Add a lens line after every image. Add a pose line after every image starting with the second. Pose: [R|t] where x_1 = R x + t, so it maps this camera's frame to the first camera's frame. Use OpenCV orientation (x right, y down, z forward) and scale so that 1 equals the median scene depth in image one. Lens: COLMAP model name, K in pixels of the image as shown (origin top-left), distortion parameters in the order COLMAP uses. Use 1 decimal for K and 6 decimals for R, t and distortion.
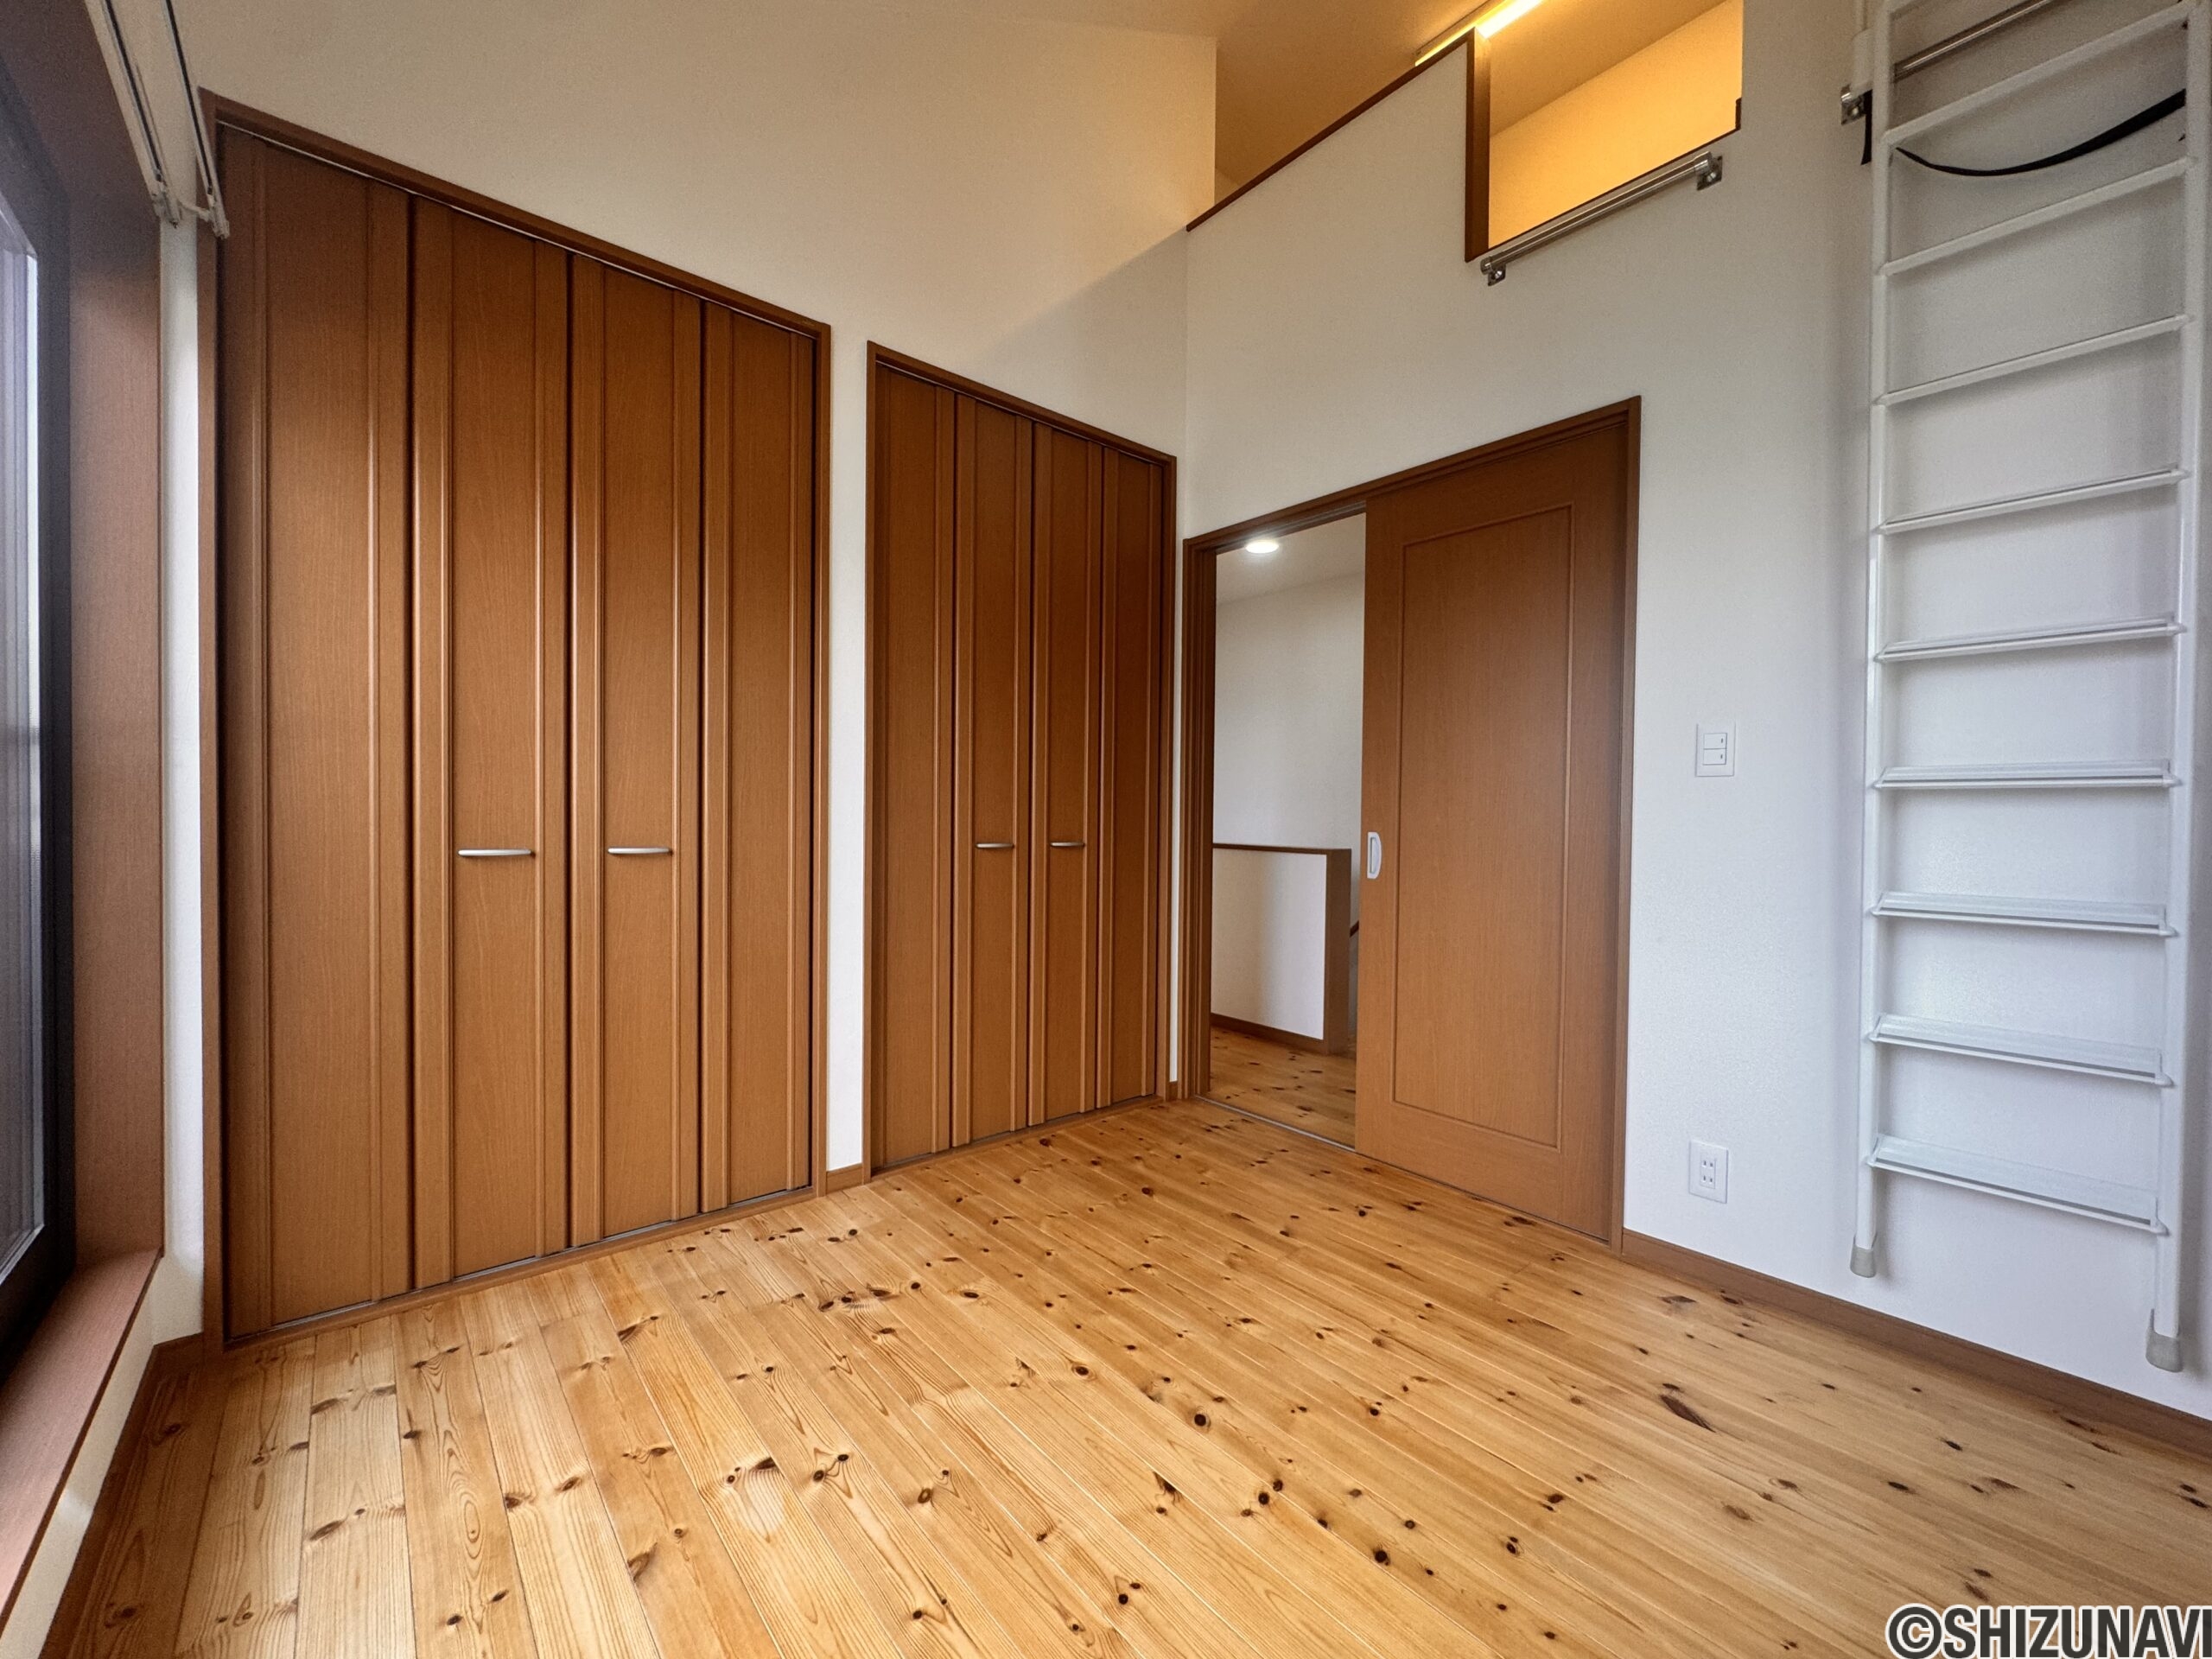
lens RADIAL K [[887.8, 0, 1104.1], [0, 887.8, 826.5], [0, 0, 1]] dist [-0.004552, -0.000094]
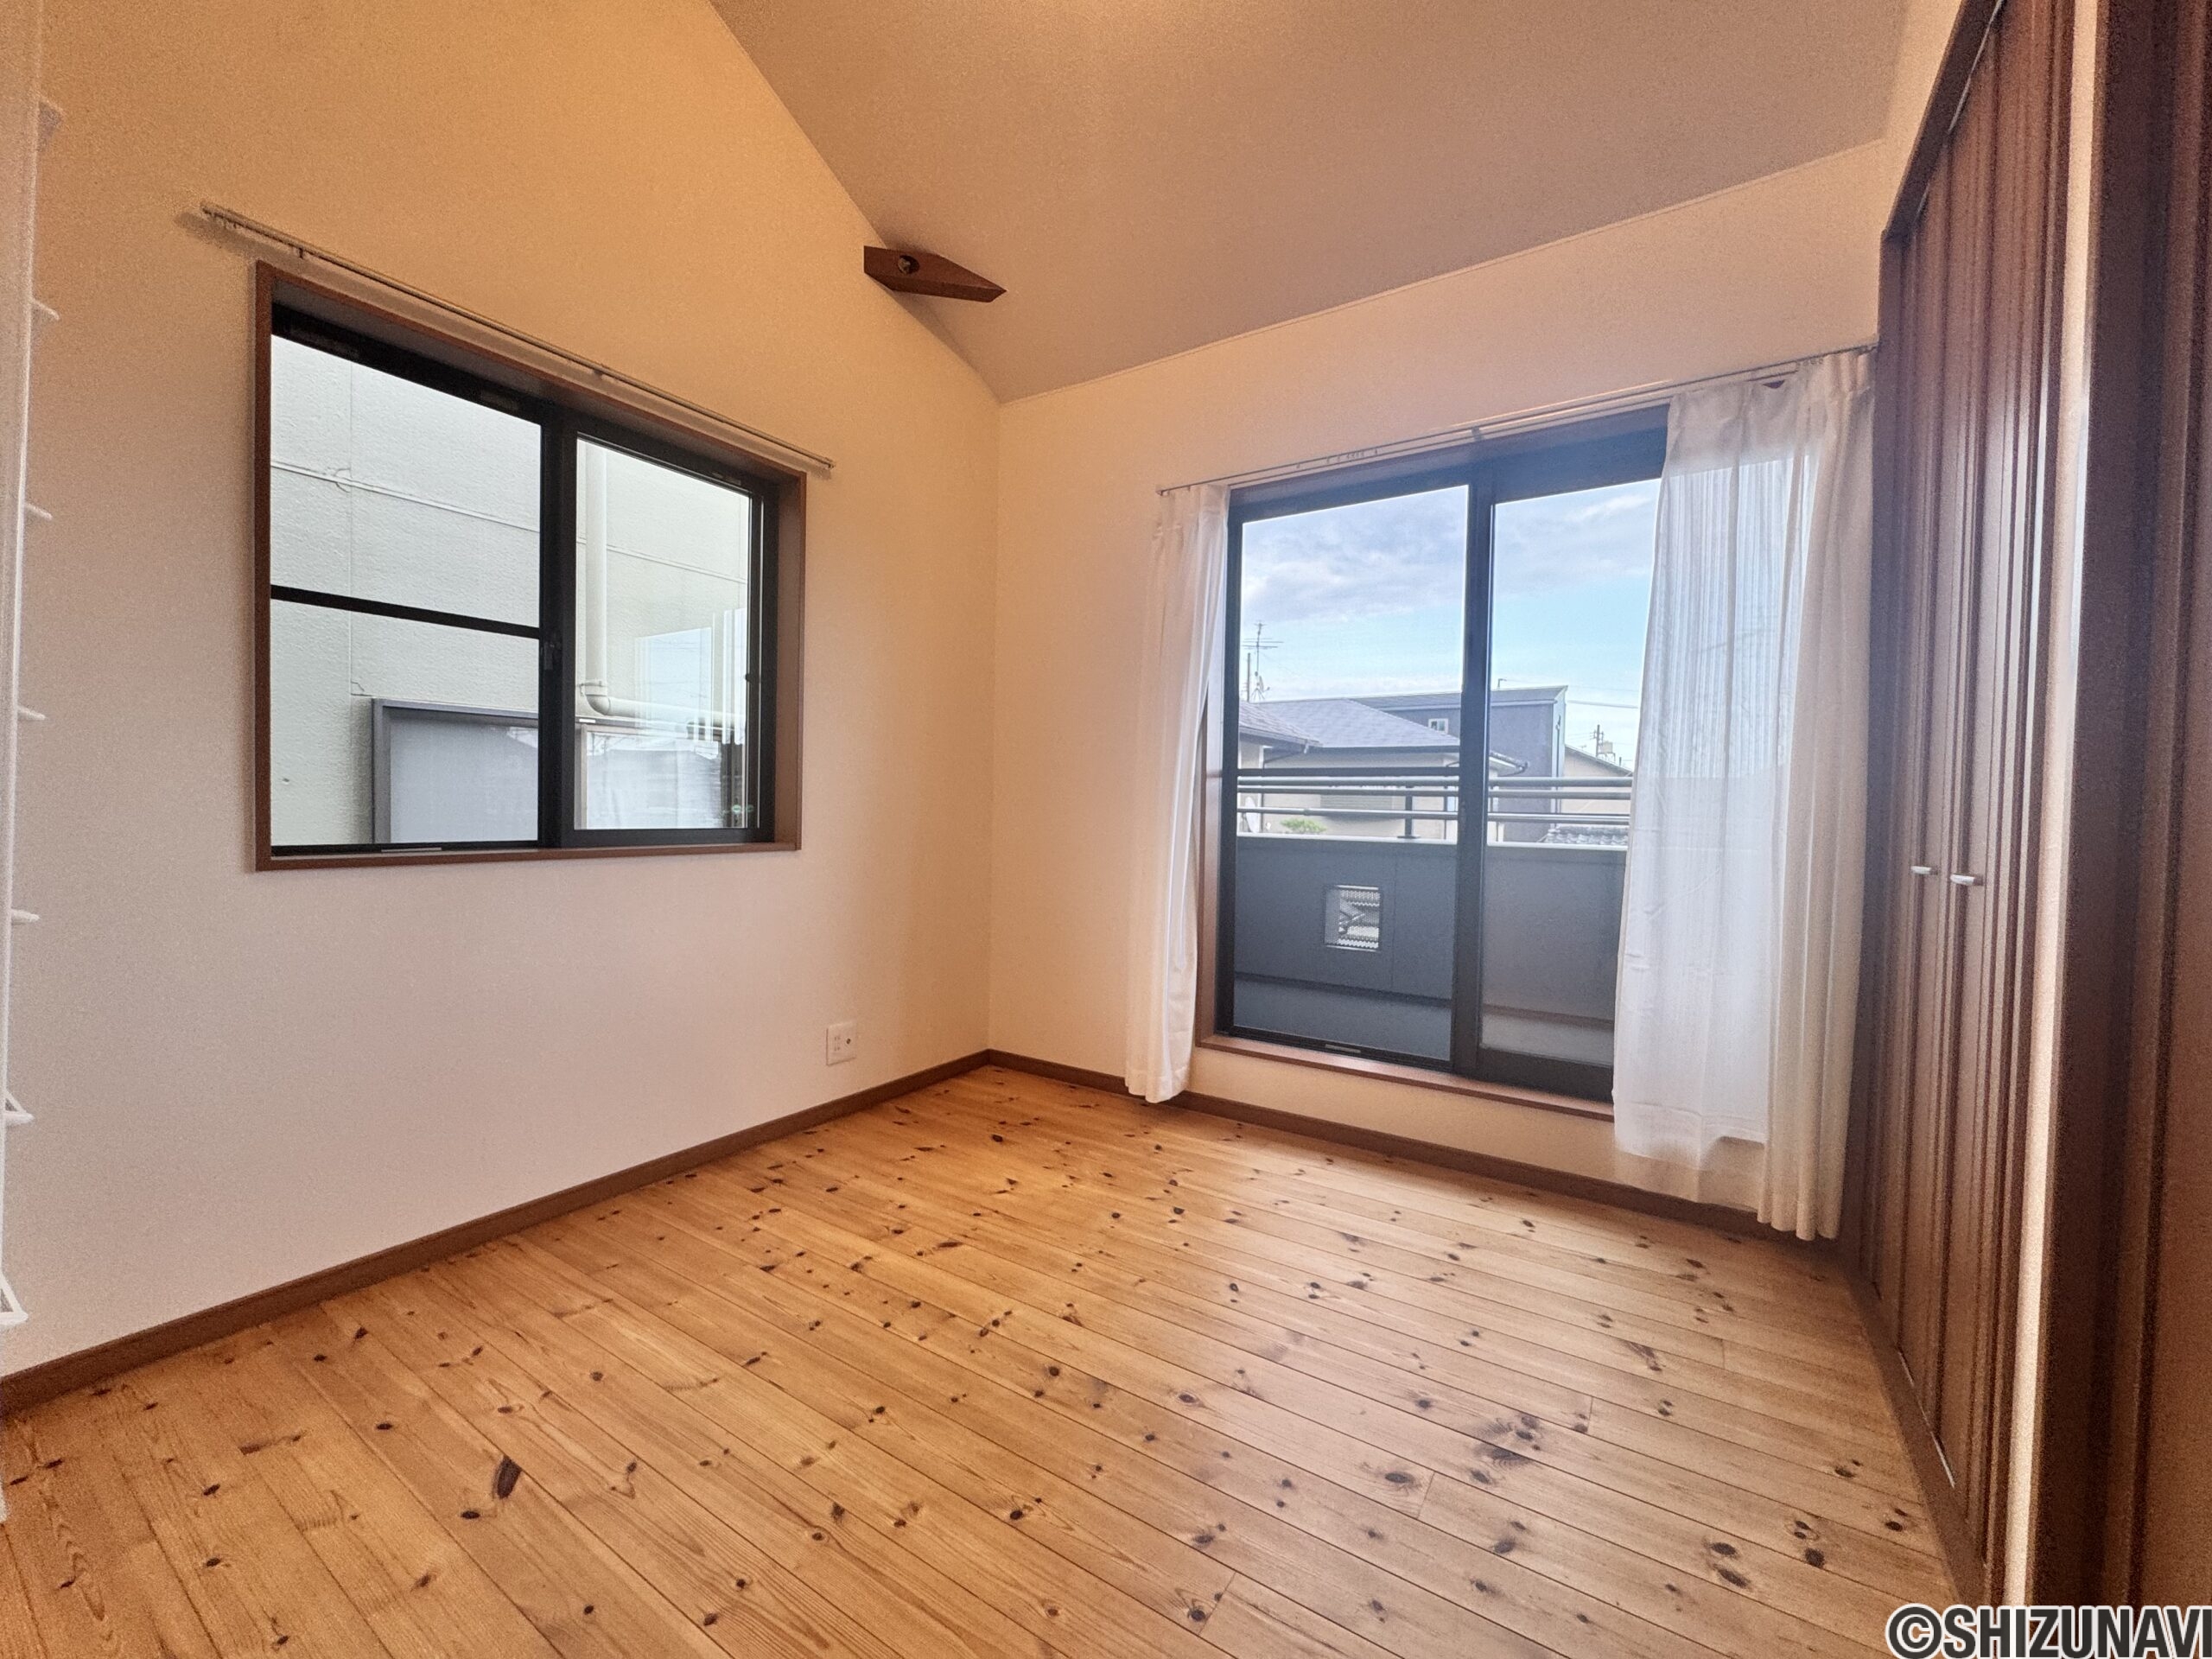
lens RADIAL K [[887.8, 0, 1104.1], [0, 887.8, 826.5], [0, 0, 1]] dist [-0.004552, -0.000094]
pose [[-0.959326, -0.029670, -0.280737, 0.366447], [-0.041539, 0.998473, 0.036421, -0.015806], [0.279228, 0.046601, -0.959093, 1.984032]]
